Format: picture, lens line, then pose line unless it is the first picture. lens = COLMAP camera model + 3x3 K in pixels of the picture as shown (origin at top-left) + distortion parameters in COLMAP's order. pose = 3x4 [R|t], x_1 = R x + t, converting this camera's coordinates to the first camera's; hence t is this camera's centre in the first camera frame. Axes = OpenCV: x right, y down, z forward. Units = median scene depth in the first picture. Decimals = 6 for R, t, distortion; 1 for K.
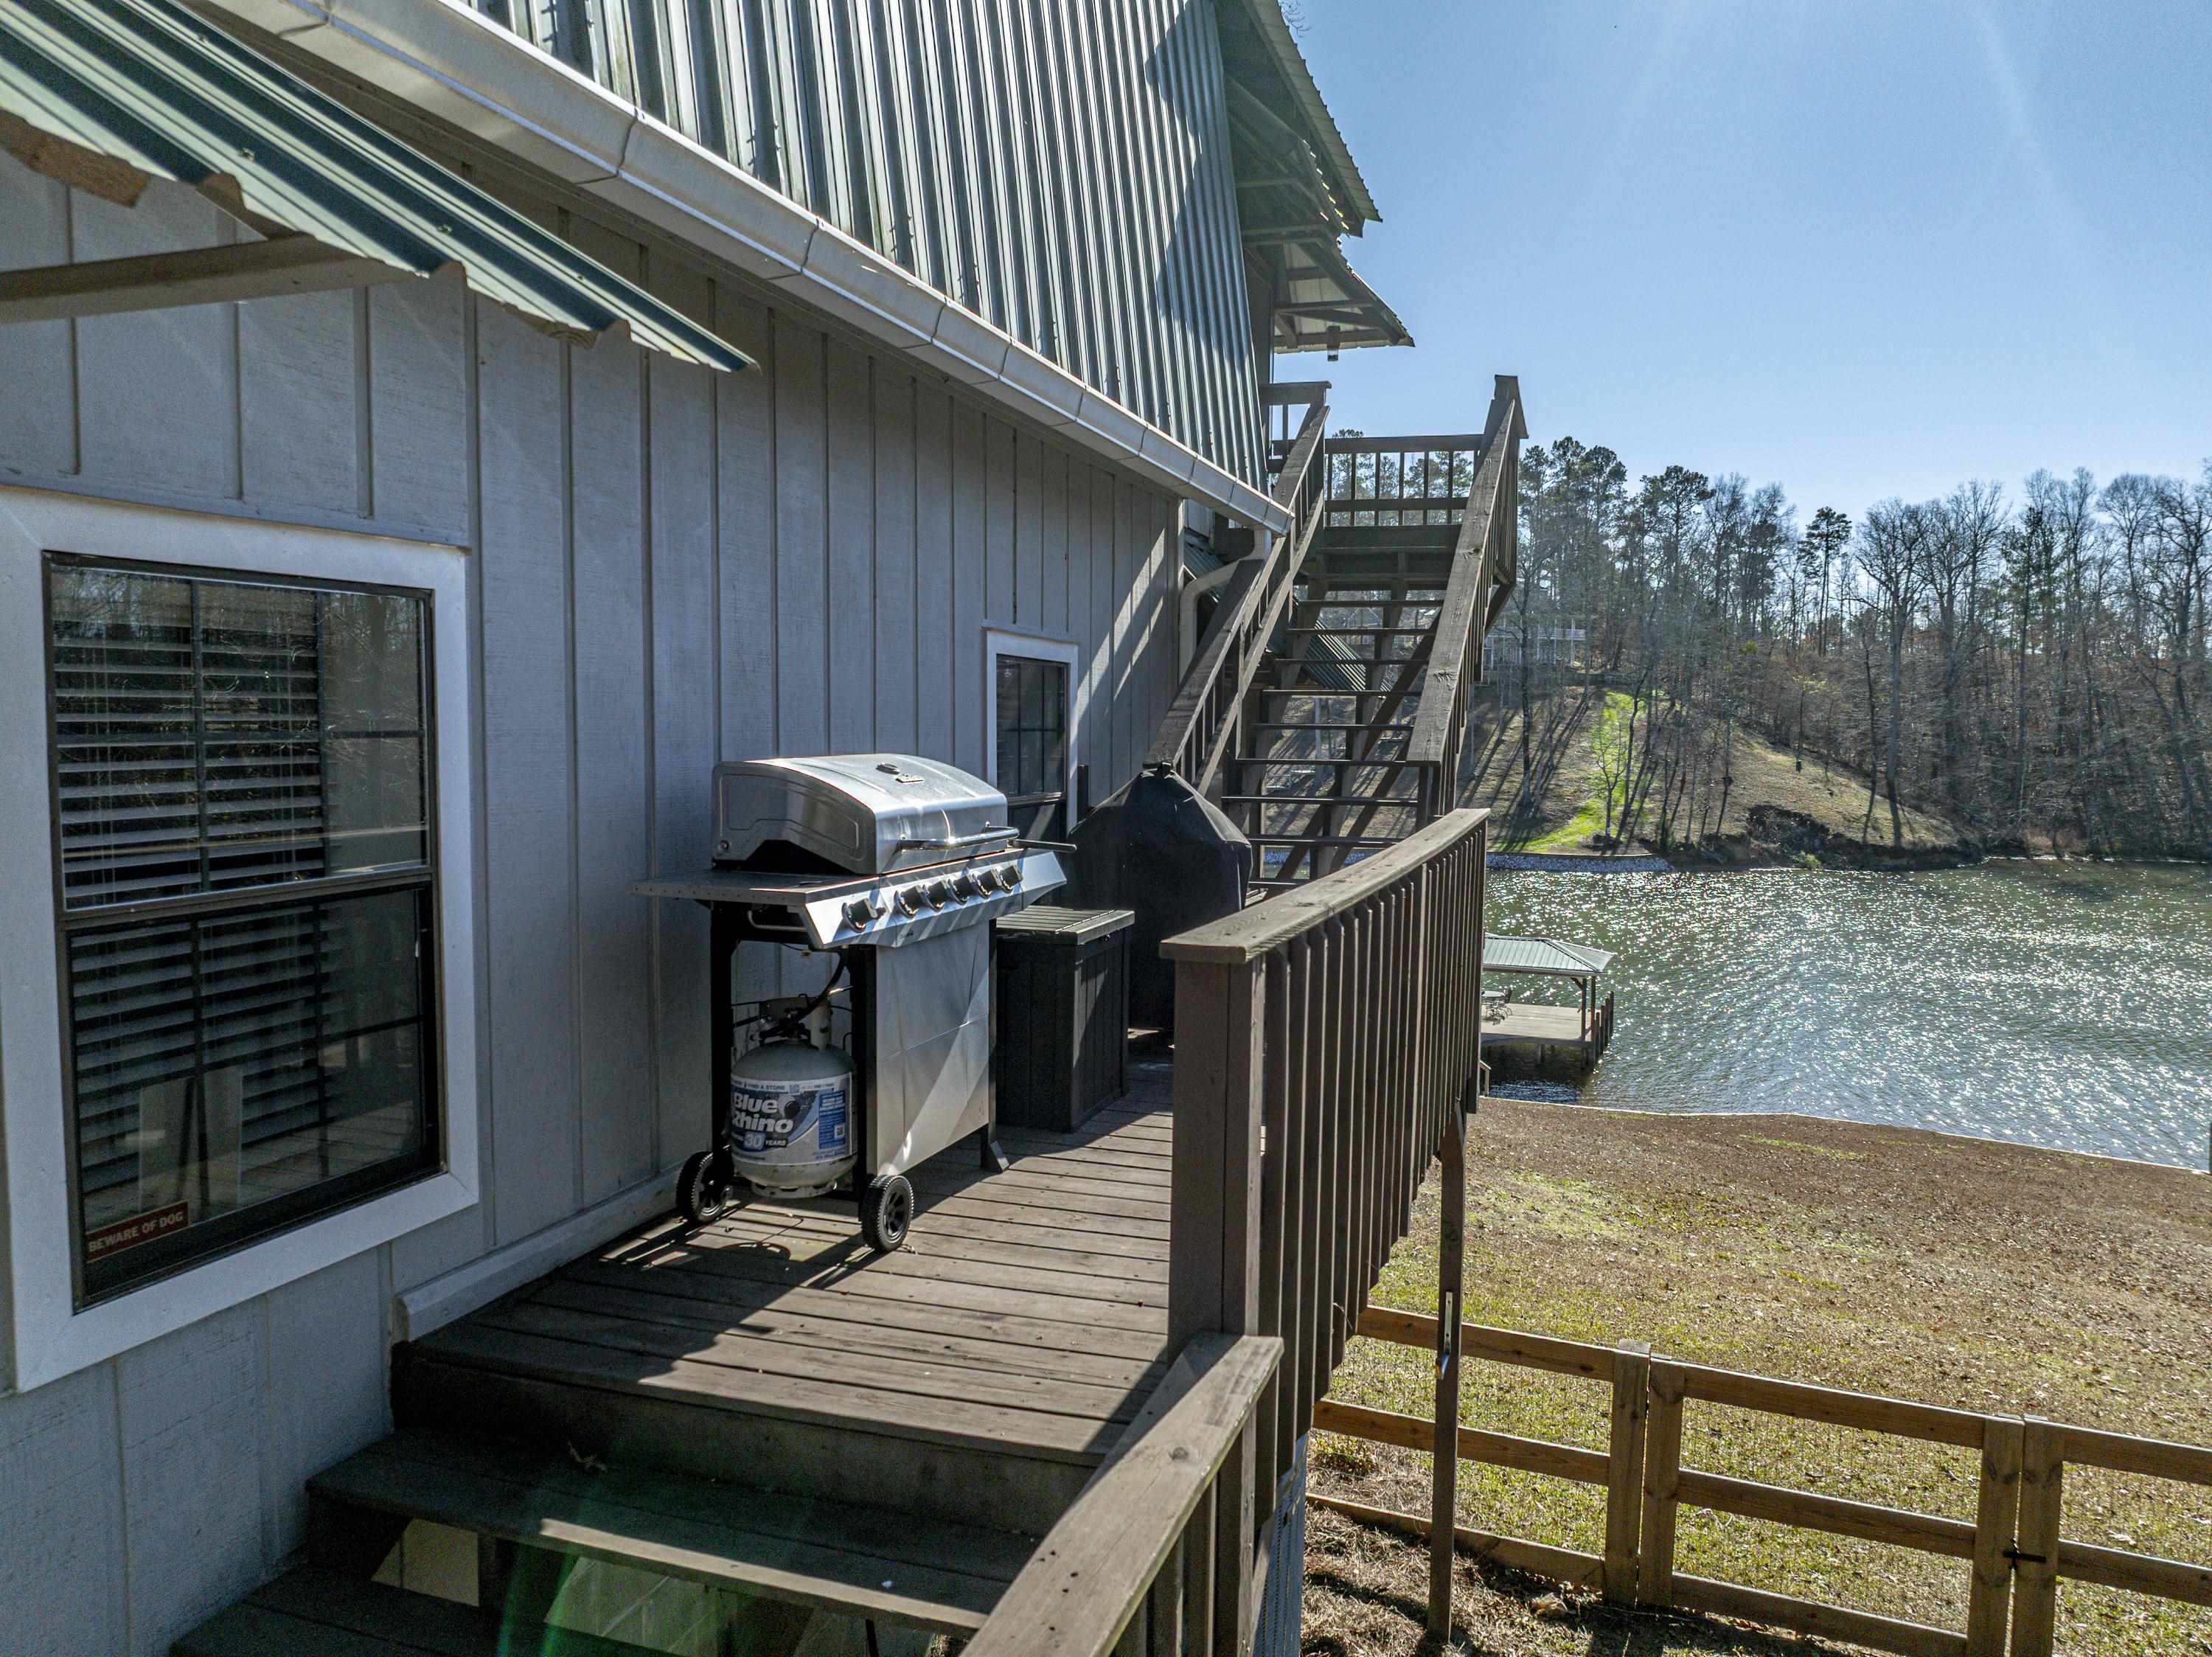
lens RADIAL K [[1573.5, 0, 1112.6], [0, 1573.5, 829.9], [0, 0, 1]] dist [-0.036172, 0.008157]
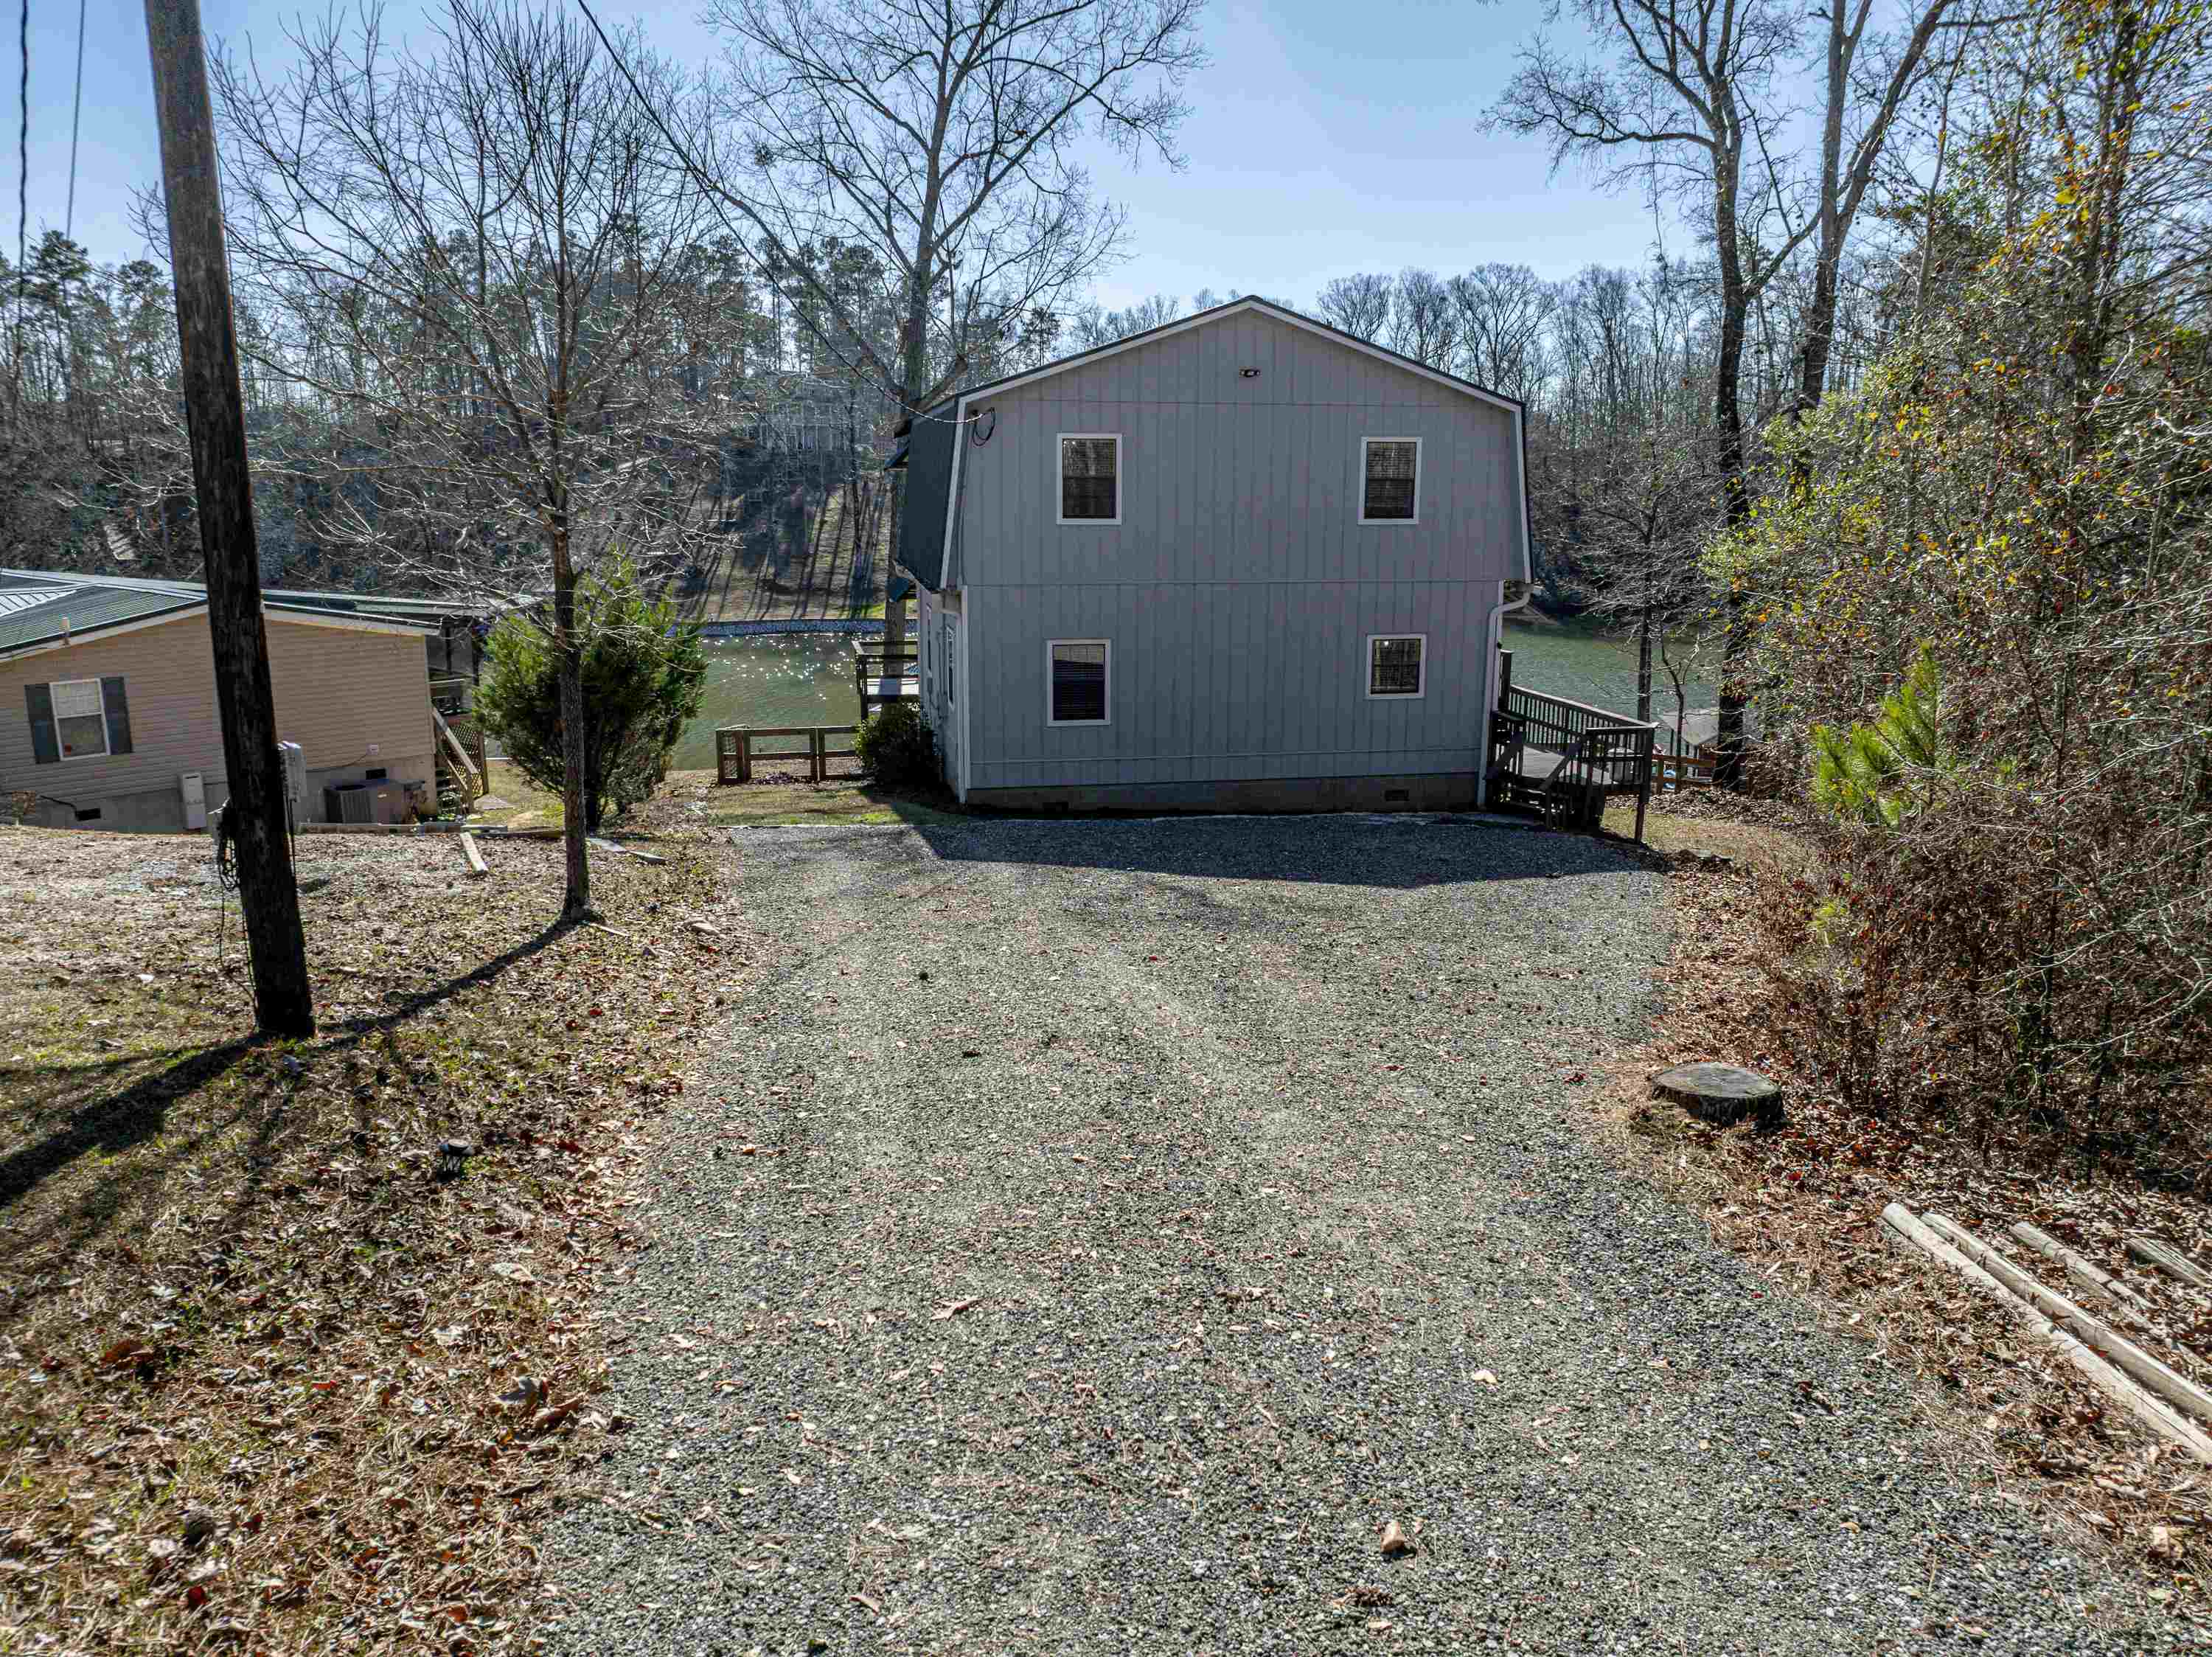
lens RADIAL K [[1573.5, 0, 1112.6], [0, 1573.5, 829.9], [0, 0, 1]] dist [-0.036172, 0.008157]
pose [[0.872734, -0.109180, 0.475831, -0.154760], [0.035457, 0.986273, 0.161270, -0.012353], [-0.486906, -0.123874, 0.864625, -0.145062]]
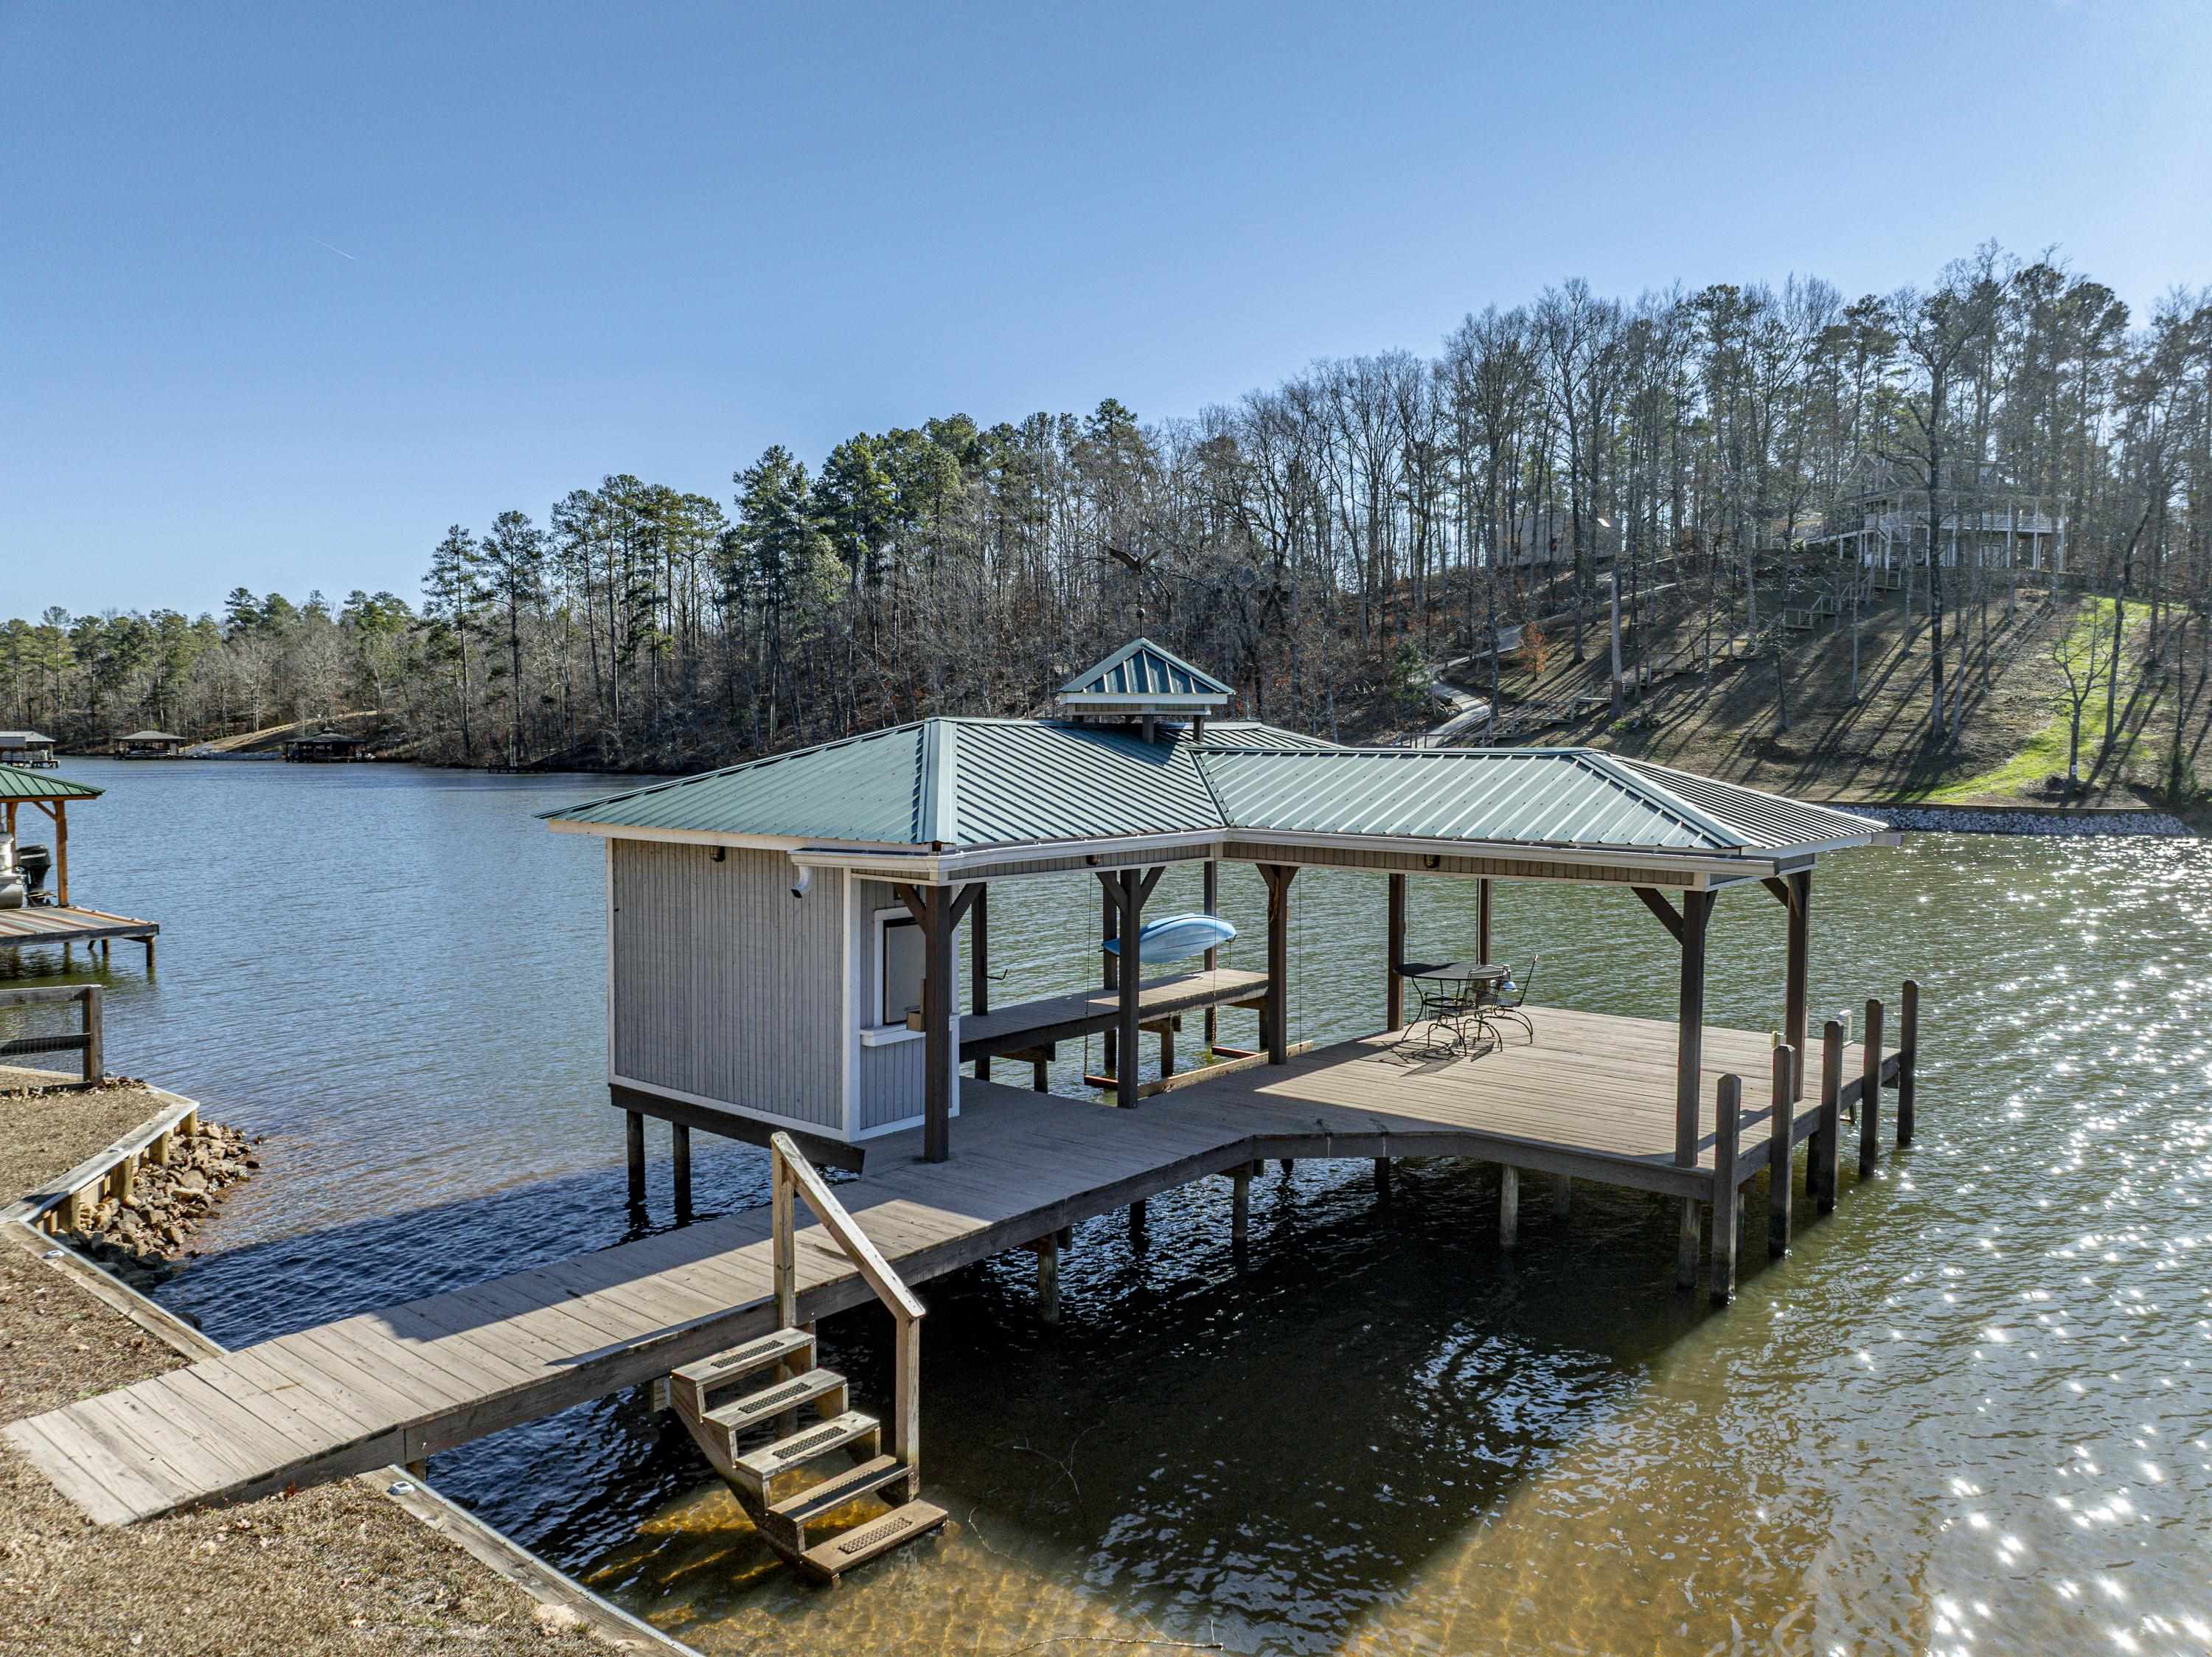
lens RADIAL K [[1573.5, 0, 1112.6], [0, 1573.5, 829.9], [0, 0, 1]] dist [-0.036172, 0.008157]
pose [[0.963117, 0.014012, -0.268716, 0.108619], [-0.017742, 0.999777, -0.011458, 0.034703], [0.268496, 0.015803, 0.963151, 0.289618]]
